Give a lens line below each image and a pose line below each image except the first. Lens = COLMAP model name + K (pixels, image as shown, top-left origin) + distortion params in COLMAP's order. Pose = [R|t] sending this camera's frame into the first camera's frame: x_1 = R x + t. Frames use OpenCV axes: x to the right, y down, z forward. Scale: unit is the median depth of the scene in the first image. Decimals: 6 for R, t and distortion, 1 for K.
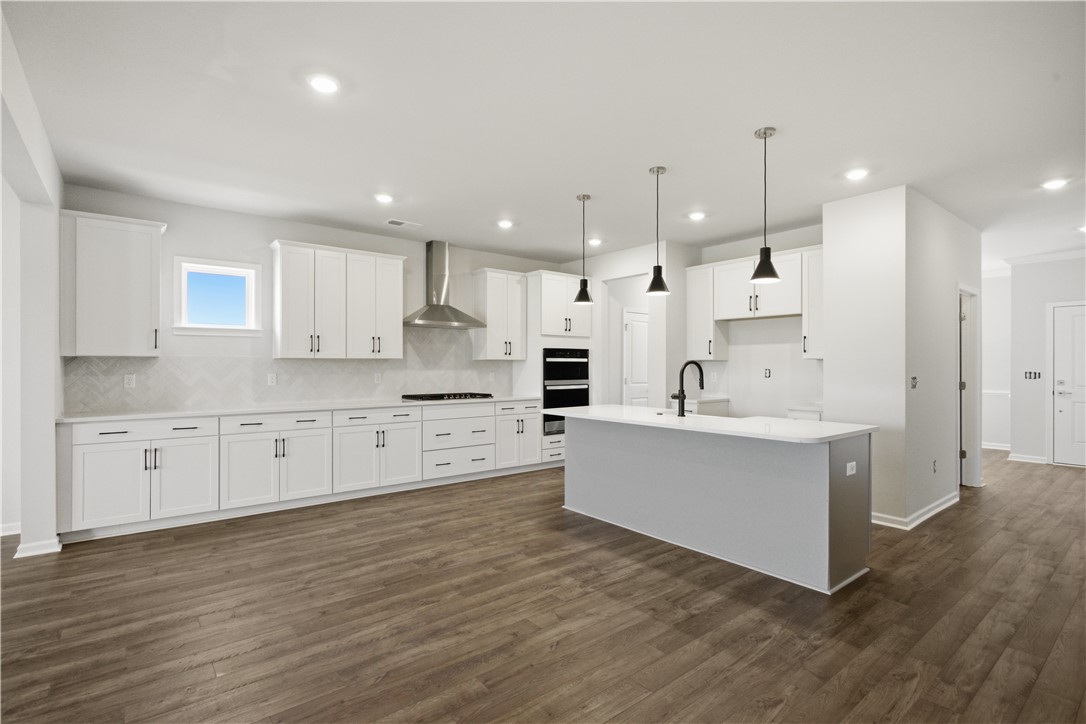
lens RADIAL K [[520.1, 0, 539.2], [0, 520.1, 366.8], [0, 0, 1]] dist [-0.001681, 0.001586]
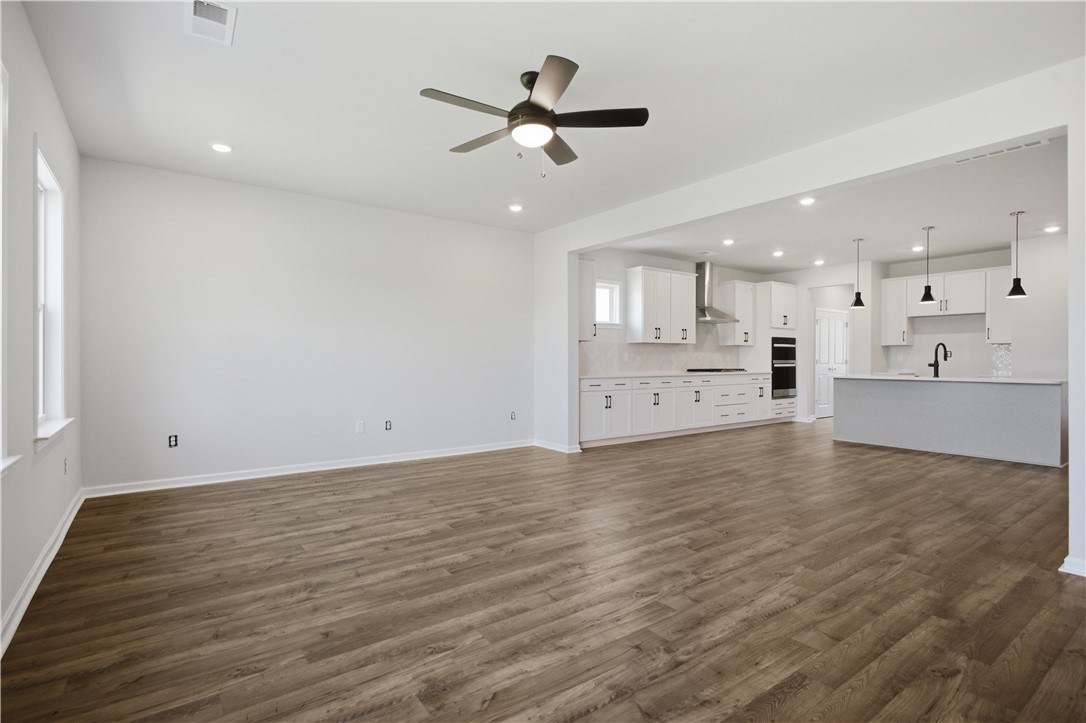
lens RADIAL K [[520.1, 0, 539.9], [0, 520.1, 358.7], [0, 0, 1]] dist [-0.001681, 0.001586]
pose [[0.999275, 0.001373, -0.038055, -0.873879], [-0.001436, 0.999998, -0.001639, 0.040333], [0.038052, 0.001693, 0.999274, -0.653925]]
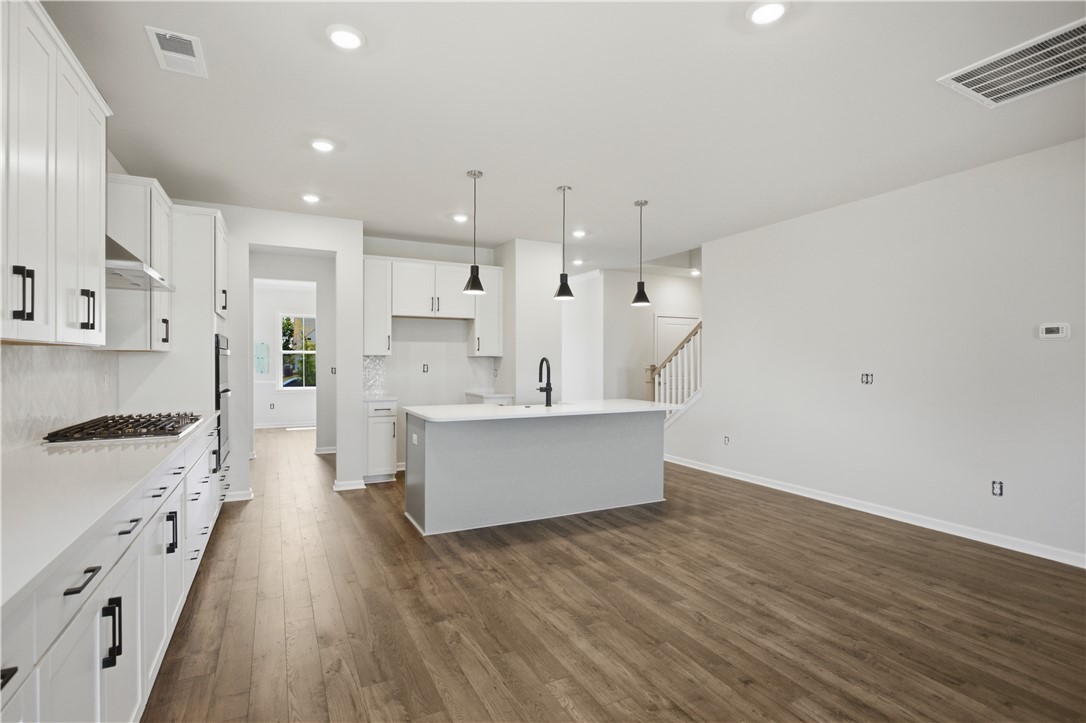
lens RADIAL K [[520.1, 0, 533.9], [0, 520.1, 363.9], [0, 0, 1]] dist [-0.001681, 0.001586]
pose [[0.207382, -0.002779, 0.978256, -0.817231], [0.000798, 0.999996, 0.002672, -0.000886], [-0.978260, 0.000226, 0.207383, 0.760800]]
